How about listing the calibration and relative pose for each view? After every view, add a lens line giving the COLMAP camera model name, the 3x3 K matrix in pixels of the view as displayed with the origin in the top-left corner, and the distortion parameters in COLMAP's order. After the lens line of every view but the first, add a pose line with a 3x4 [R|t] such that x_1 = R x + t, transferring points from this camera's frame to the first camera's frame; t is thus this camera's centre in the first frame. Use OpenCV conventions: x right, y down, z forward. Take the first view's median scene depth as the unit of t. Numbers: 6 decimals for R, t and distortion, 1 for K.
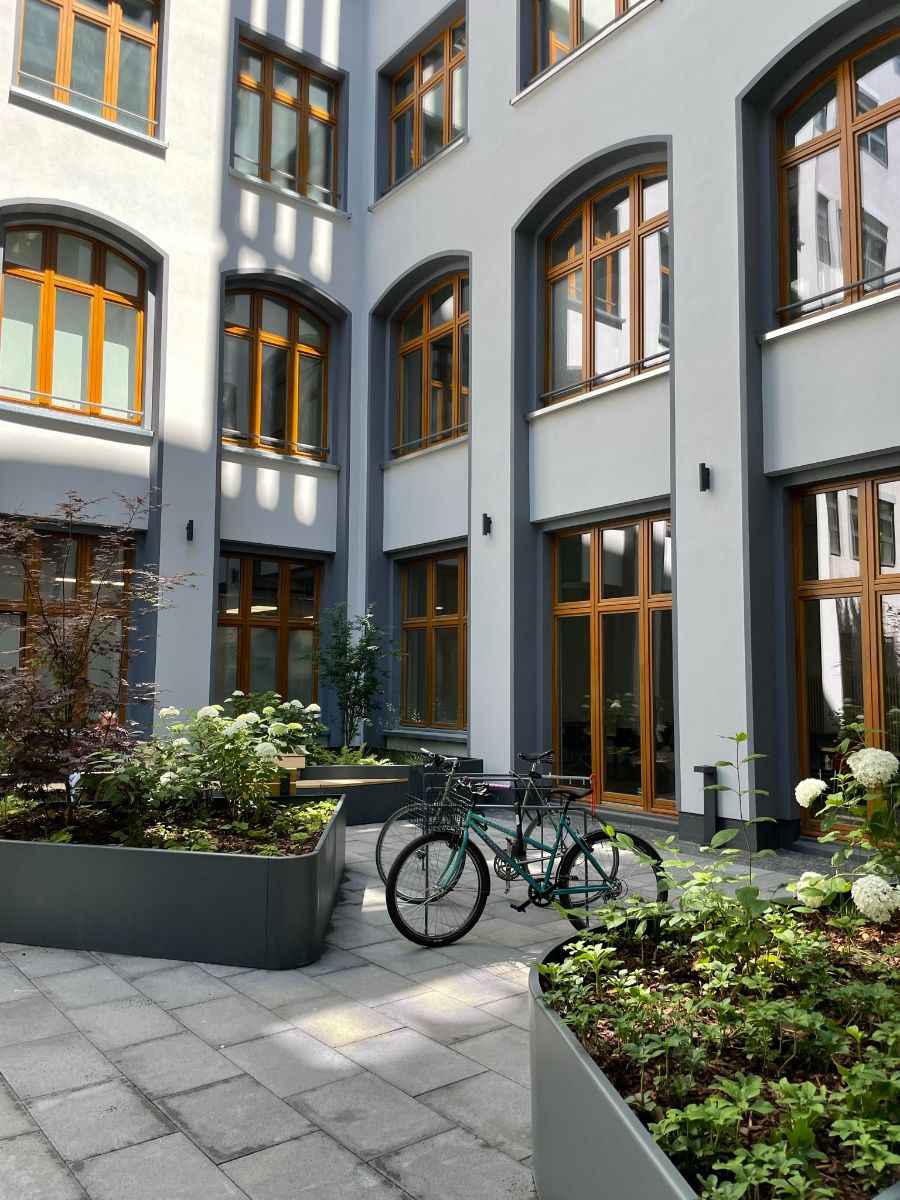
lens RADIAL K [[915.5, 0, 450.0], [0, 915.5, 600.0], [0, 0, 1]] dist [0.110220, -0.148126]
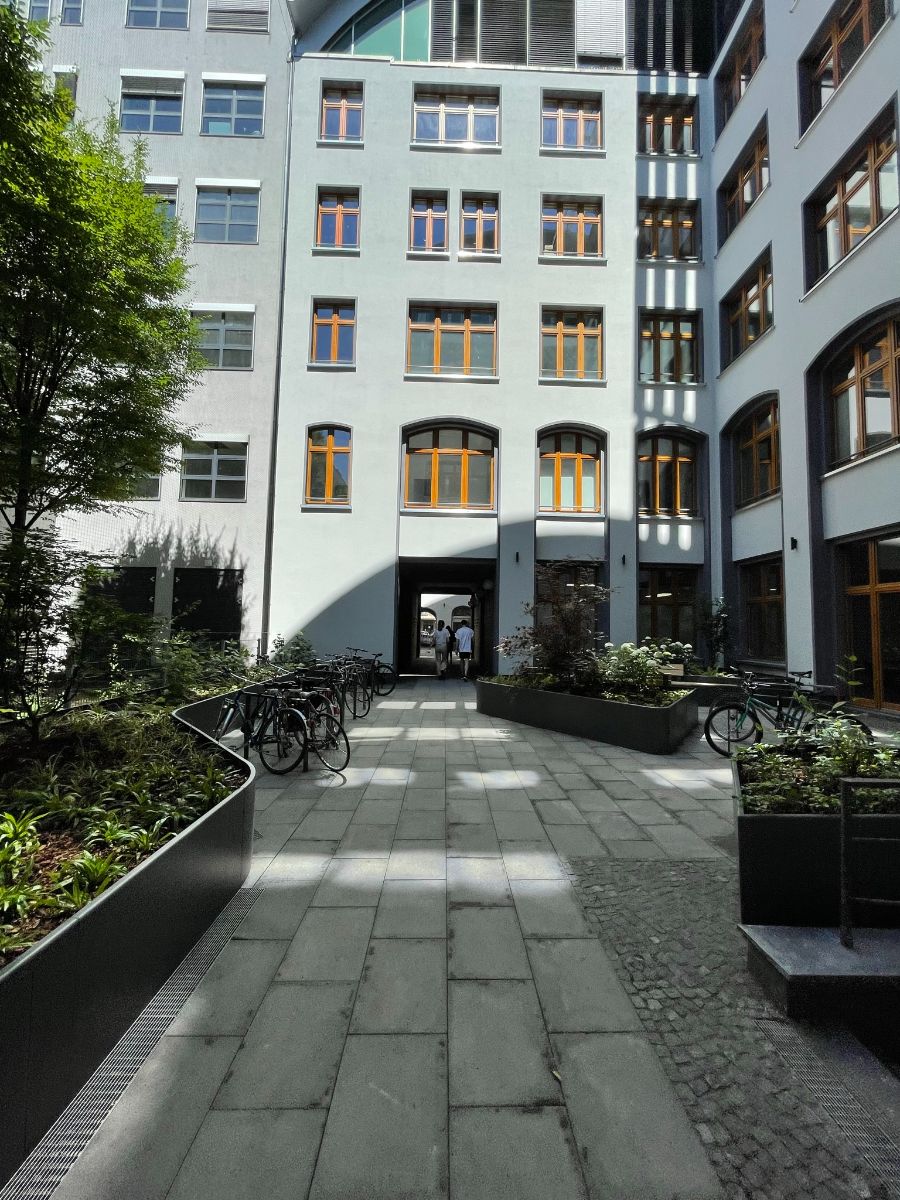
lens RADIAL K [[483.6, 0, 450.0], [0, 483.6, 600.0], [0, 0, 1]] dist [-0.000798, -0.000013]
pose [[0.795391, -0.028629, -0.605420, 0.064166], [0.043357, 0.999012, 0.009720, -0.011283], [0.604544, -0.033980, 0.795847, -0.110813]]
